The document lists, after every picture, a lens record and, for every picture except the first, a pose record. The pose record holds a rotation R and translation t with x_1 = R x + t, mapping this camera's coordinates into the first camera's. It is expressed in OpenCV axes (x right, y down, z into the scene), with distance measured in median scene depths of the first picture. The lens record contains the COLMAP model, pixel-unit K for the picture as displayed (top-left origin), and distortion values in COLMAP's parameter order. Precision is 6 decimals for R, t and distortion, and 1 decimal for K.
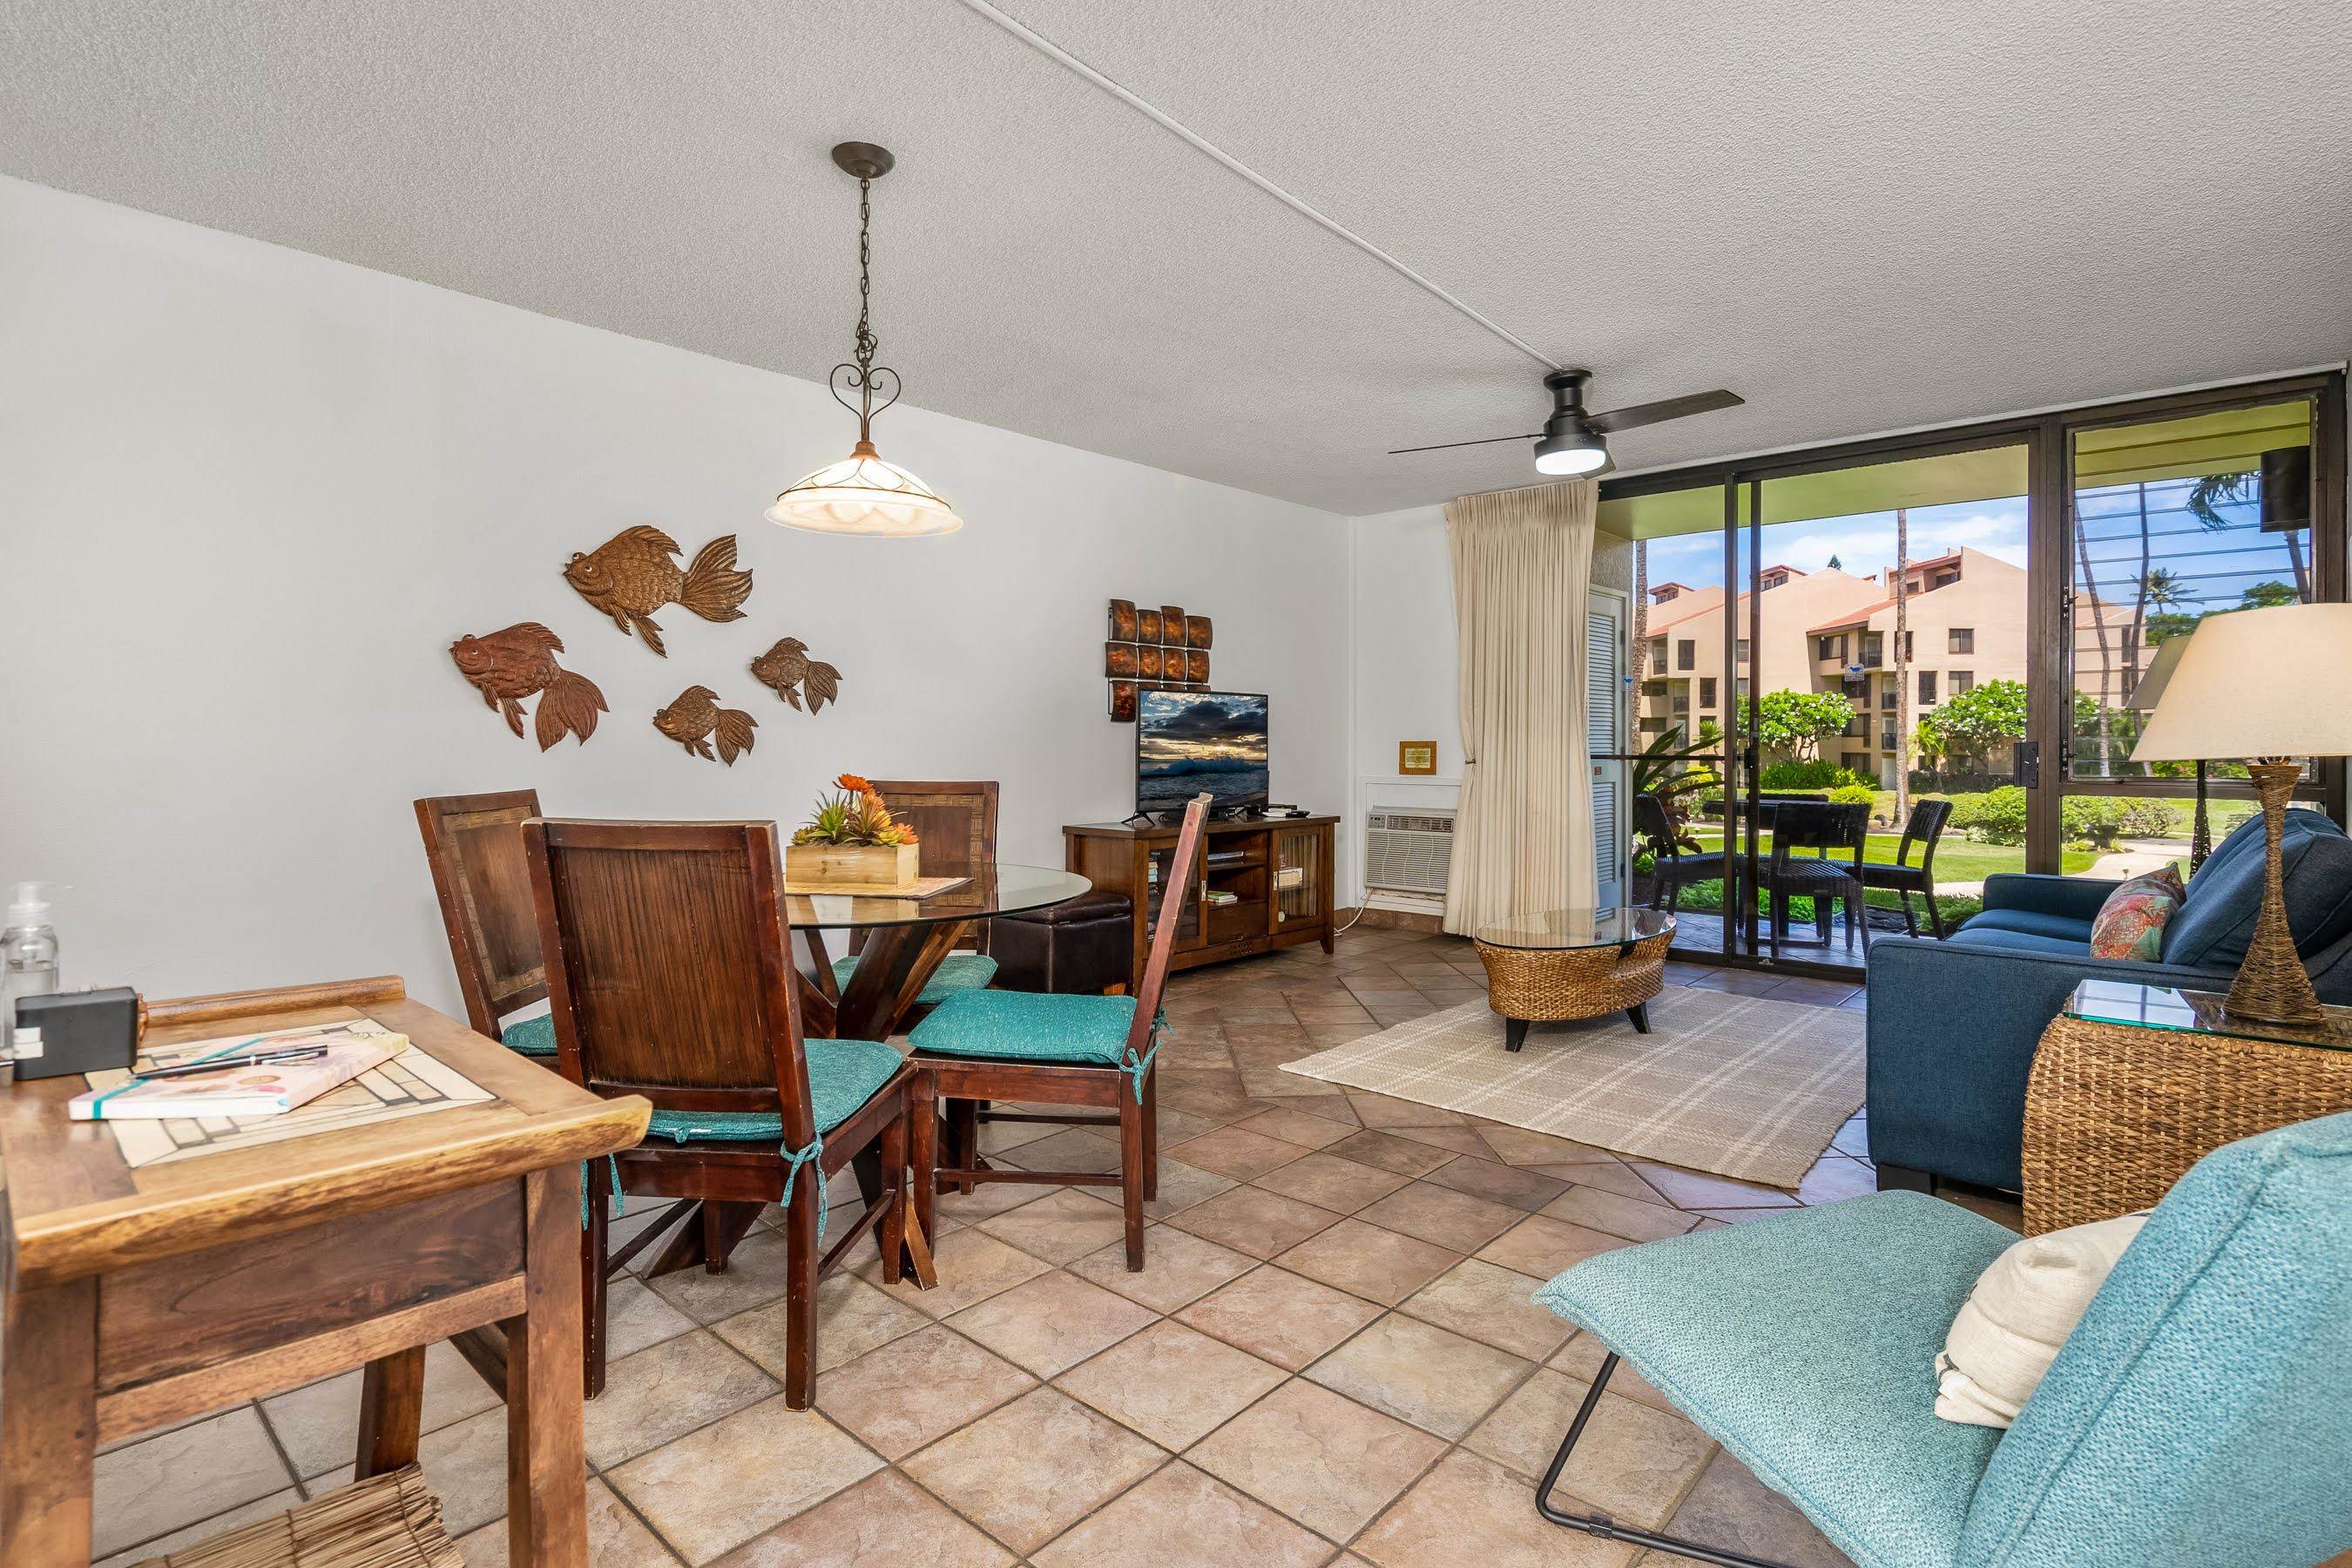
lens RADIAL K [[1126.8, 0, 1188.5], [0, 1126.8, 745.1], [0, 0, 1]] dist [-0.009087, 0.002788]
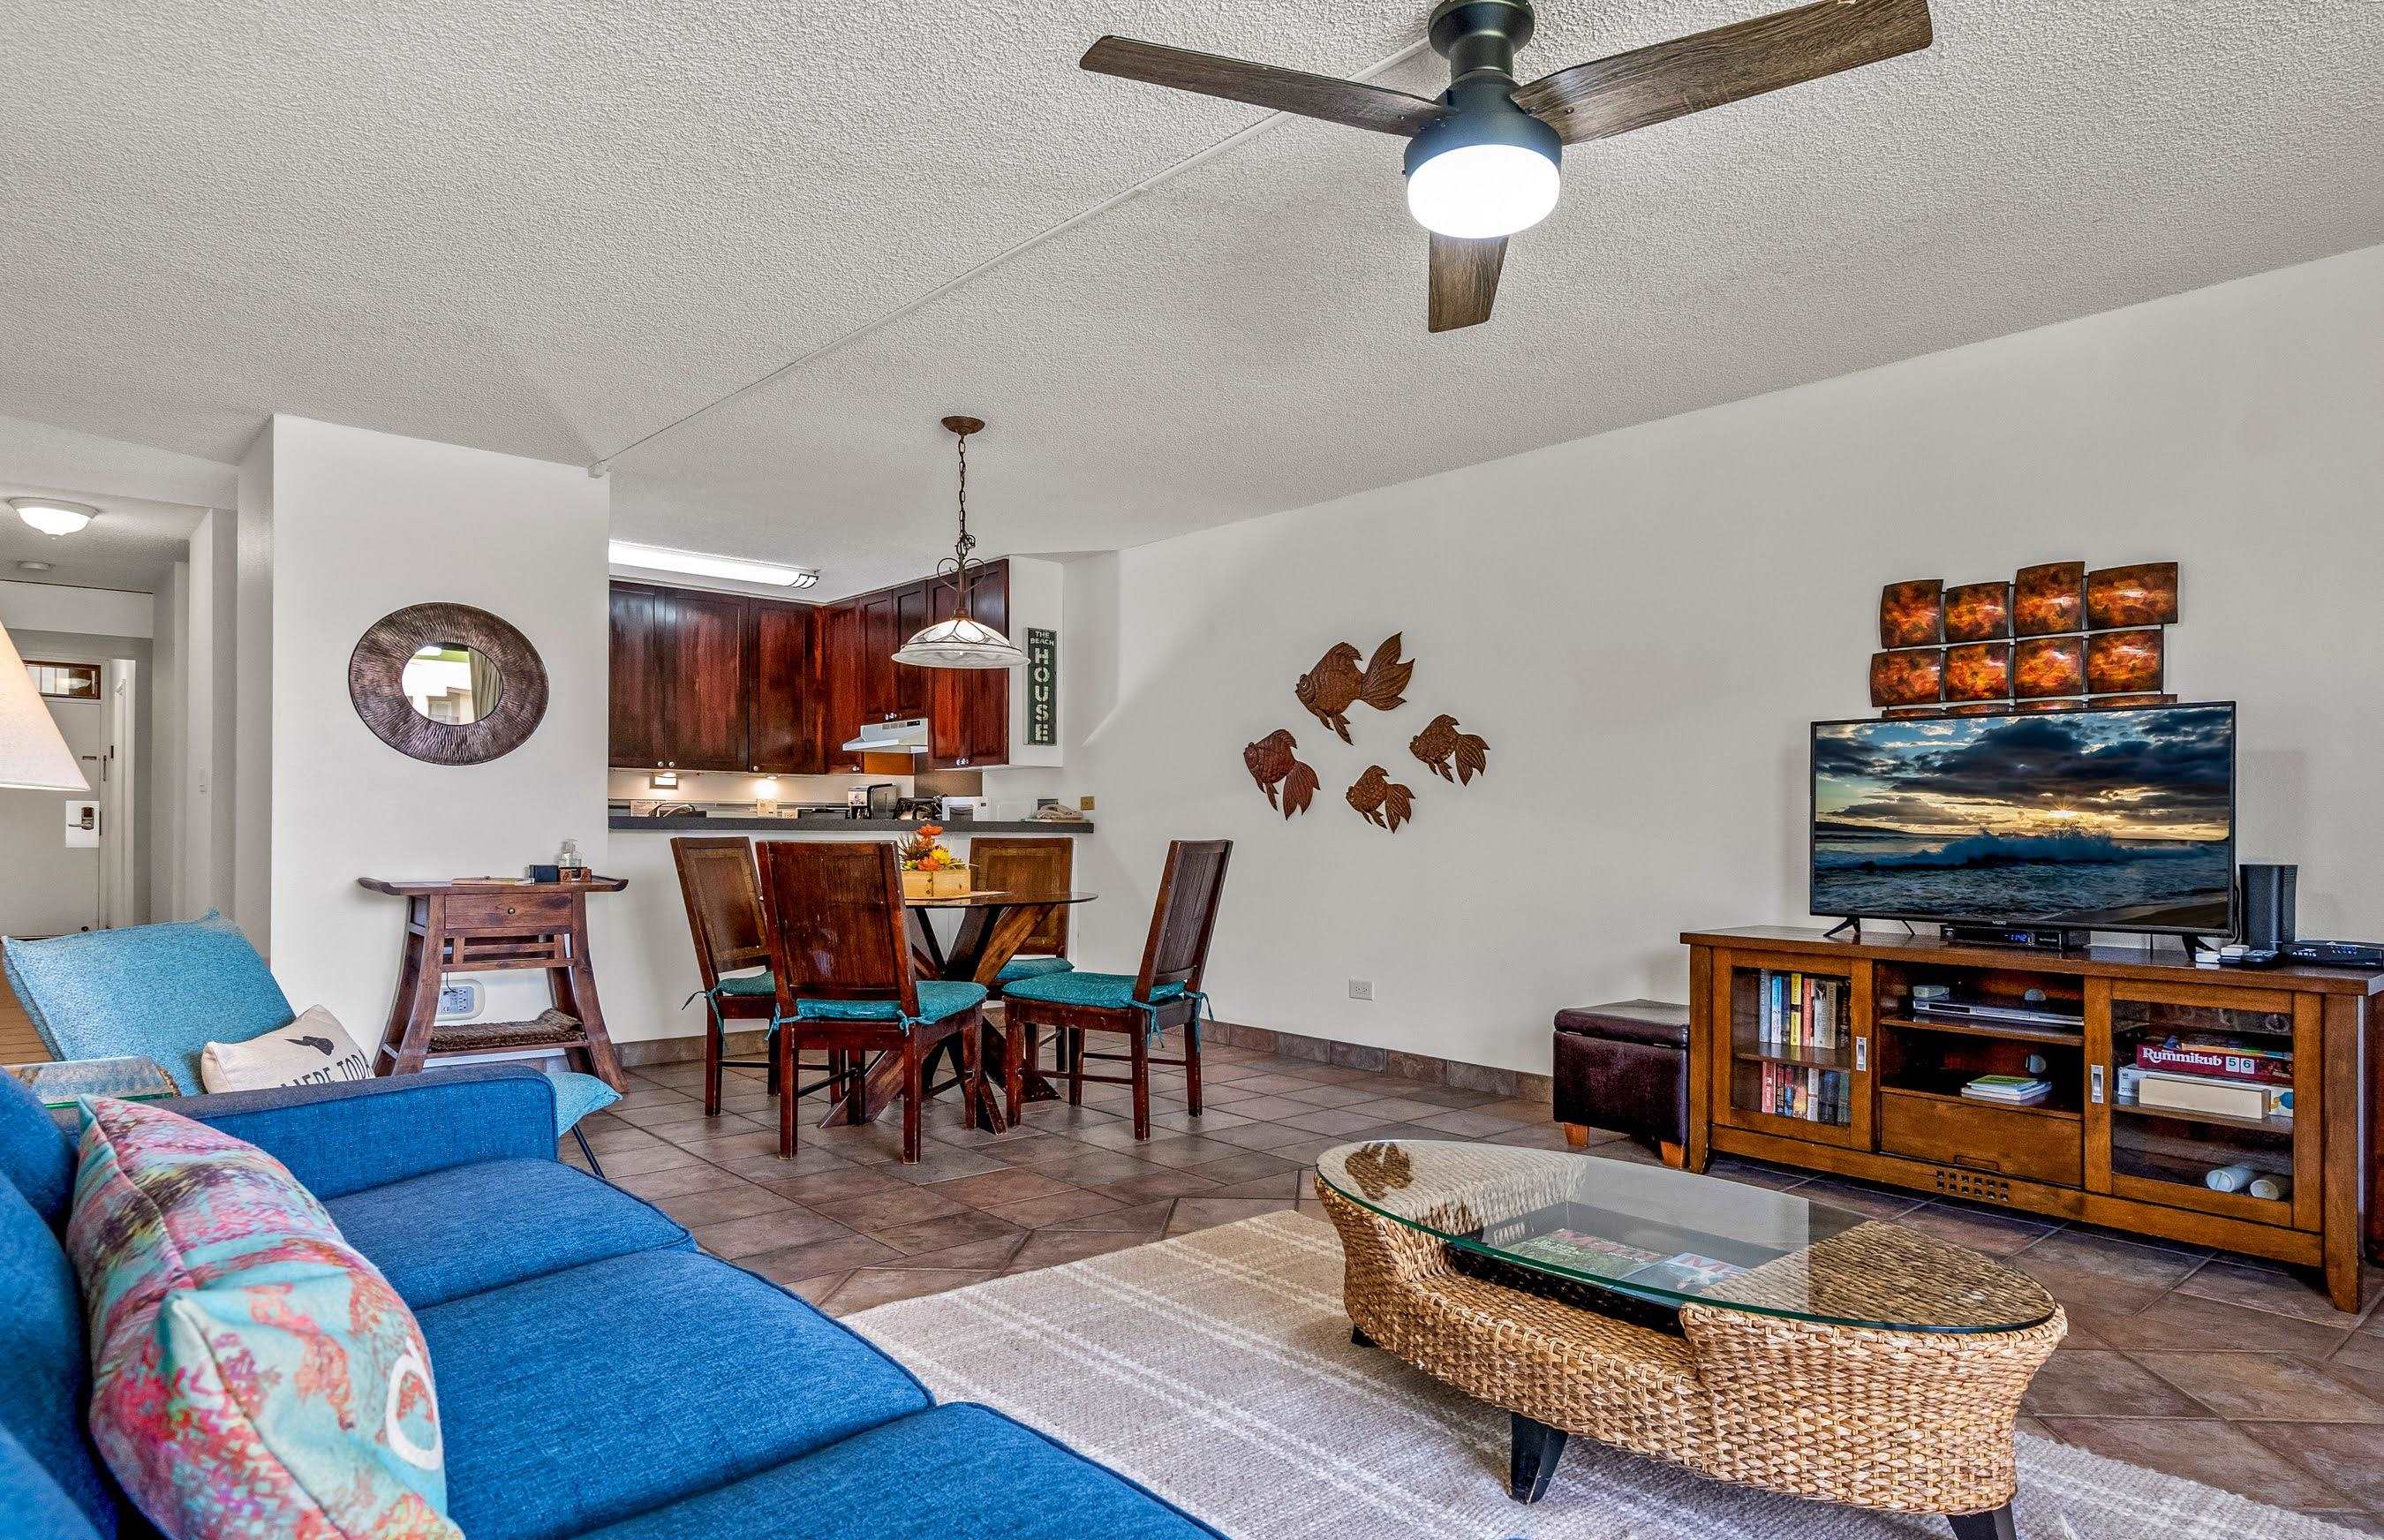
lens RADIAL K [[1219.8, 0, 1288.1], [0, 1219.8, 815.9], [0, 0, 1]] dist [0.002618, 0.000016]
pose [[-0.013147, -0.004852, -0.999902, 0.840013], [0.001276, 0.999987, -0.004869, 0.007107], [0.999913, -0.001340, -0.013141, 0.895490]]
